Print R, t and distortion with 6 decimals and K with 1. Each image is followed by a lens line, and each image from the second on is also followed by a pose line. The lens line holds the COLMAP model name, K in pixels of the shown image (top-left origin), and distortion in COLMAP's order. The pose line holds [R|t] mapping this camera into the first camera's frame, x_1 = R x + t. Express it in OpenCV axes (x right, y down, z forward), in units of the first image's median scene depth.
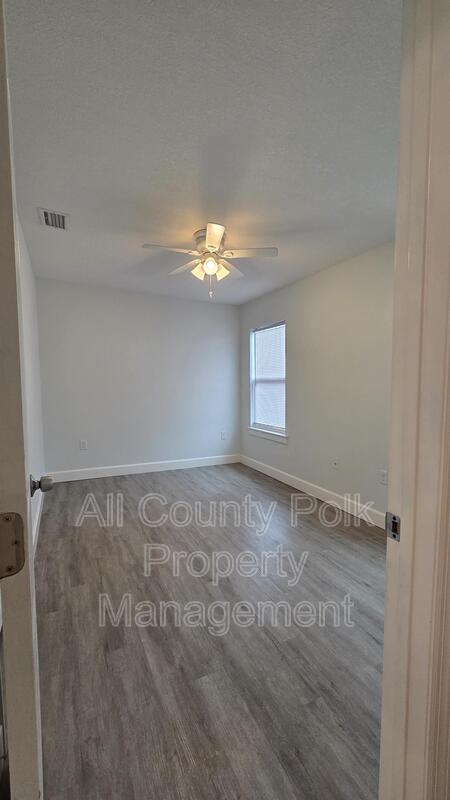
lens RADIAL K [[331.0, 0, 223.0], [0, 331.0, 401.7], [0, 0, 1]] dist [-0.000330, 0.000100]
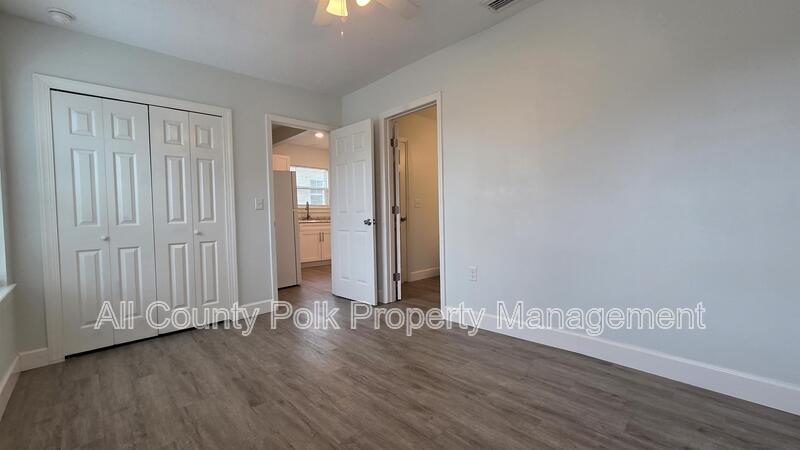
lens RADIAL K [[331.0, 0, 400.3], [0, 331.0, 226.0], [0, 0, 1]] dist [-0.000330, 0.000100]
pose [[-0.953177, 0.043092, -0.299327, 0.059029], [0.015323, 0.995406, 0.094507, -0.004192], [0.302025, 0.085495, -0.949459, 1.746581]]
